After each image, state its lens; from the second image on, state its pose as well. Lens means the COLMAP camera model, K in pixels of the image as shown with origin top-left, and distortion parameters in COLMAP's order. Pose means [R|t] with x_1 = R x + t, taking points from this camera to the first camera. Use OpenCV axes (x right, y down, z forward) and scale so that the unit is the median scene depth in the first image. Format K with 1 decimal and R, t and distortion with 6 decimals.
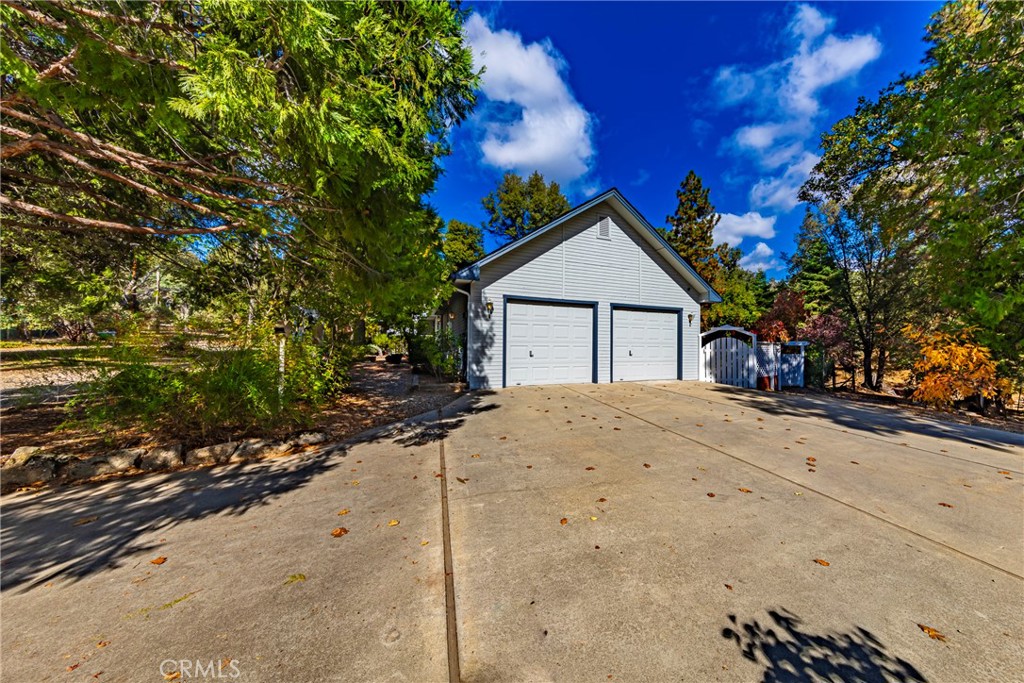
lens RADIAL K [[331.7, 0, 516.4], [0, 331.7, 343.5], [0, 0, 1]] dist [0.000393, 0.000026]
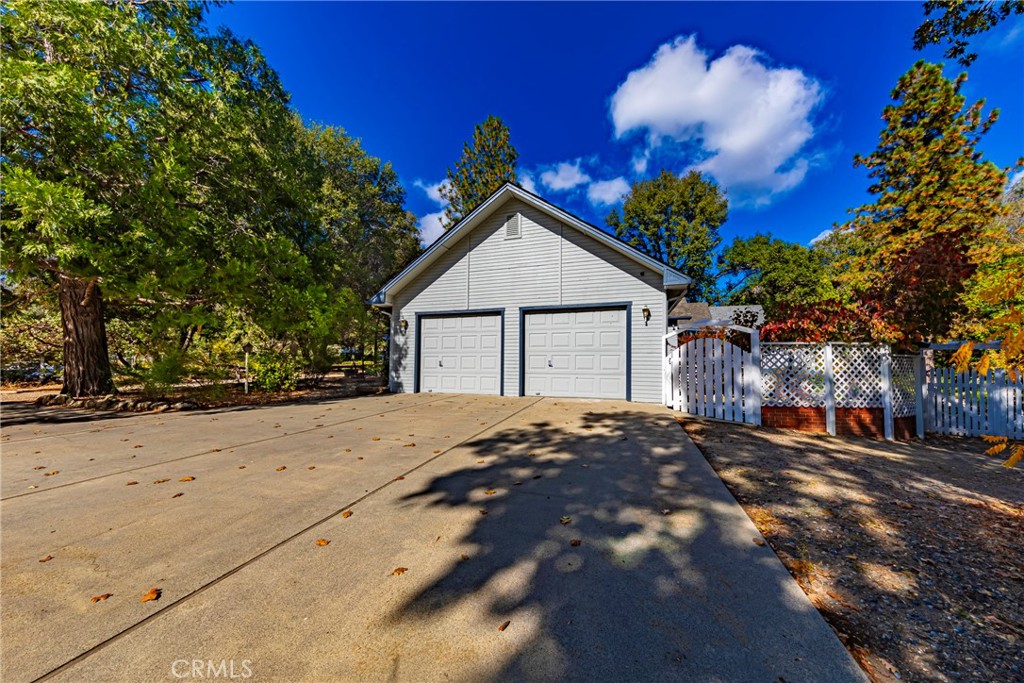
lens RADIAL K [[331.7, 0, 516.4], [0, 331.7, 343.5], [0, 0, 1]] dist [0.000393, 0.000026]
pose [[0.744194, -0.036180, -0.666982, 0.969339], [0.014460, 0.999171, -0.038065, 0.009973], [0.667806, 0.018684, 0.744100, 0.368067]]
